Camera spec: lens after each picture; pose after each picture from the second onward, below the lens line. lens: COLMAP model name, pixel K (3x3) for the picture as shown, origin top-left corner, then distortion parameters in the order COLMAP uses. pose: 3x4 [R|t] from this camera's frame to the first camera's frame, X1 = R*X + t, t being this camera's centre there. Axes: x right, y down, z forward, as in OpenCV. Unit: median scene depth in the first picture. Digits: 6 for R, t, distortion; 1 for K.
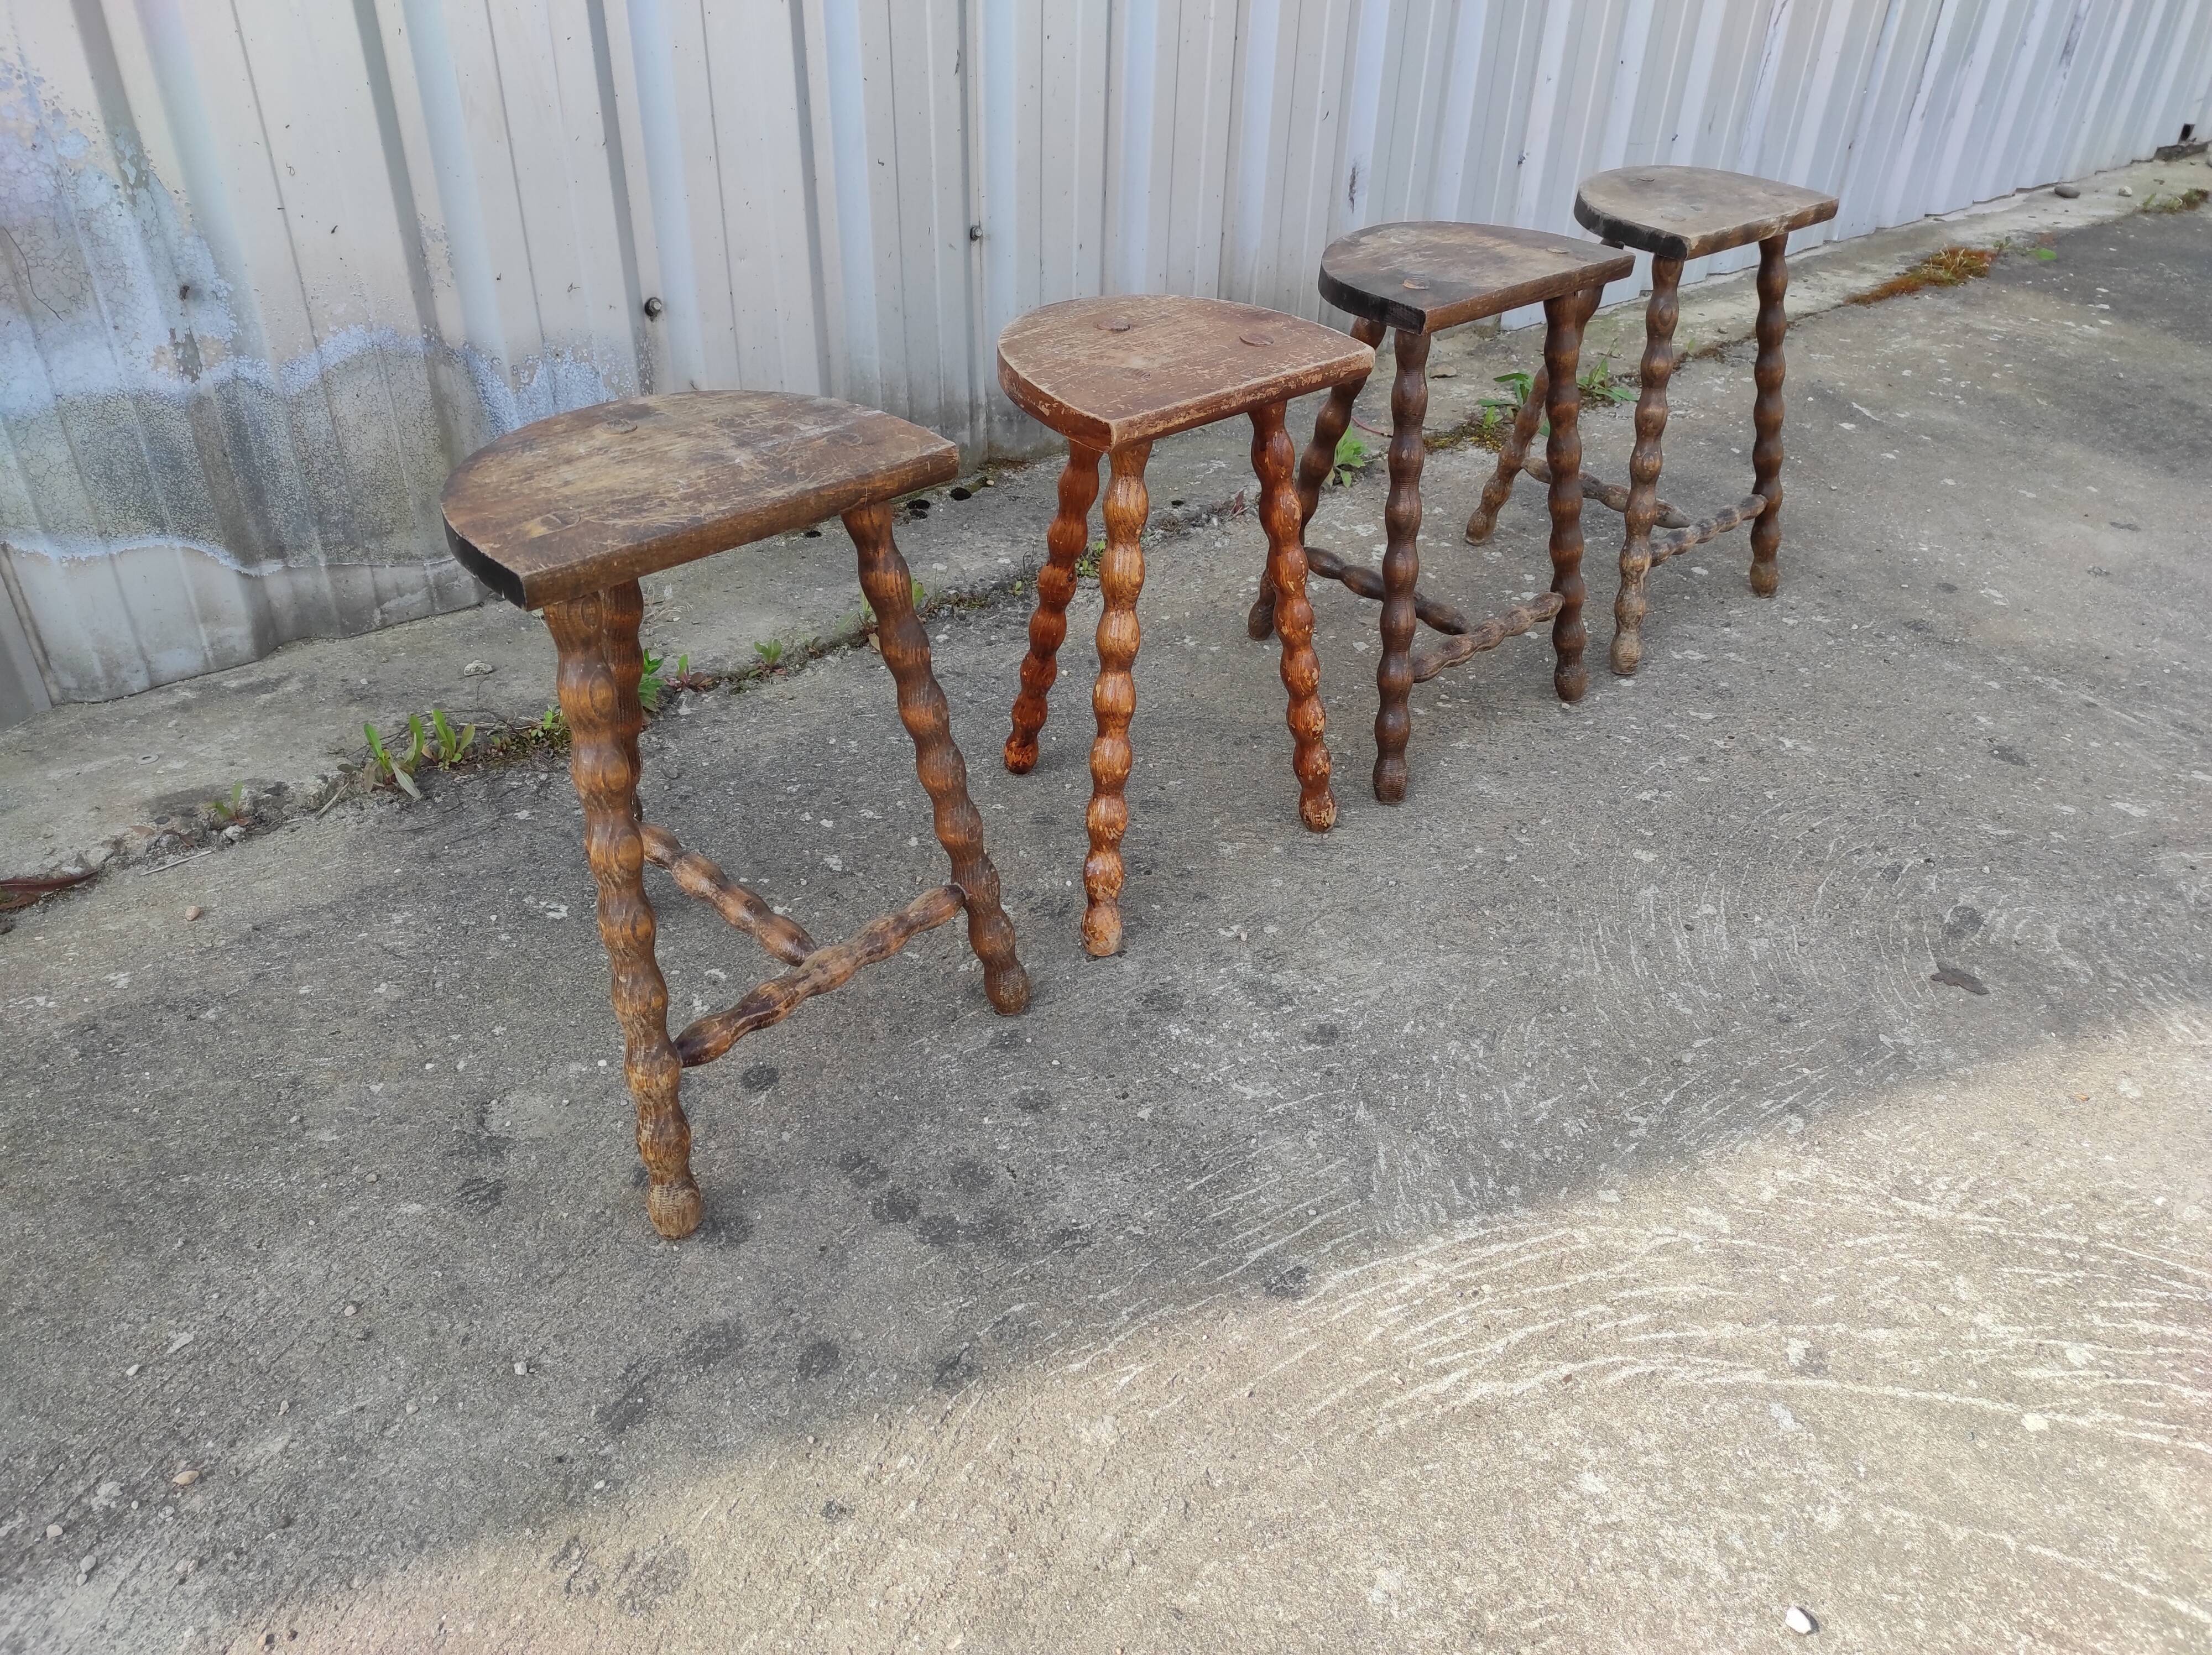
lens RADIAL K [[1613.2, 0, 1104.2], [0, 1613.2, 827.6], [0, 0, 1]] dist [0.072250, -0.071331]
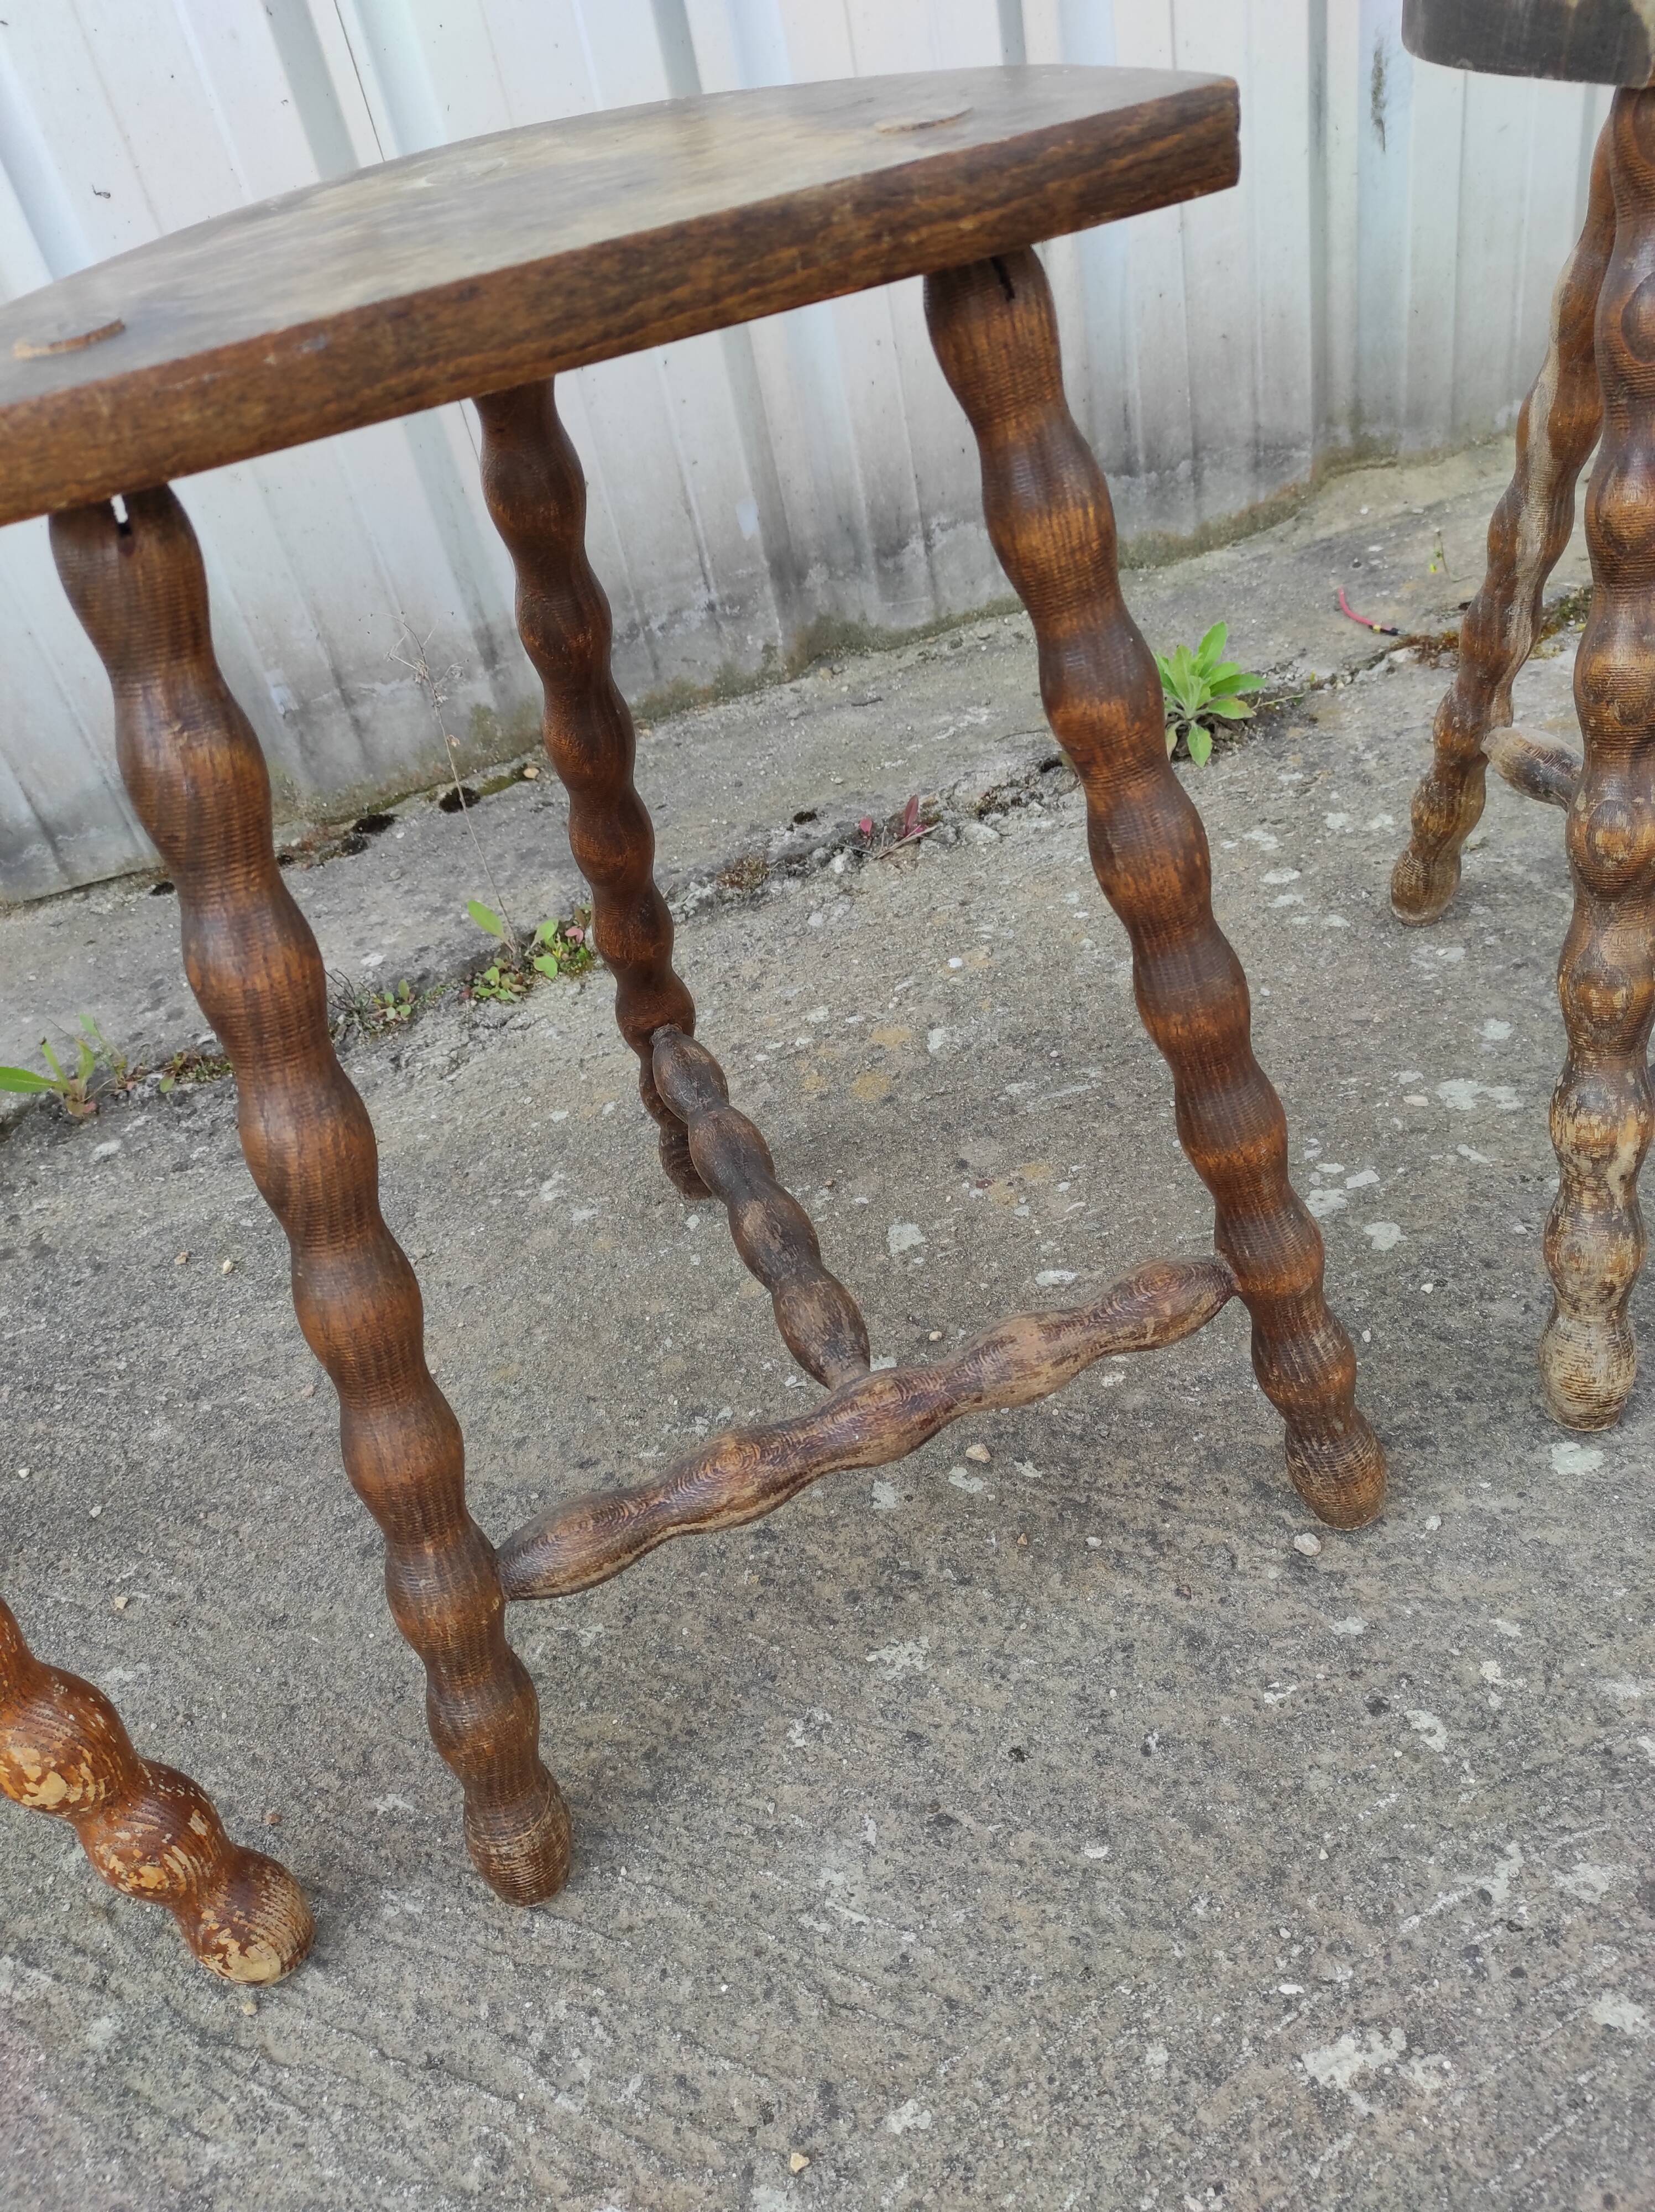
lens RADIAL K [[1635.6, 0, 829.2], [0, 1635.6, 1104.6], [0, 0, 1]] dist [0.066044, -0.072048]
pose [[0.897943, 0.077438, -0.433246, 0.410168], [-0.036266, 0.994070, 0.102513, -0.241117], [0.438615, -0.076339, 0.895427, 0.794475]]
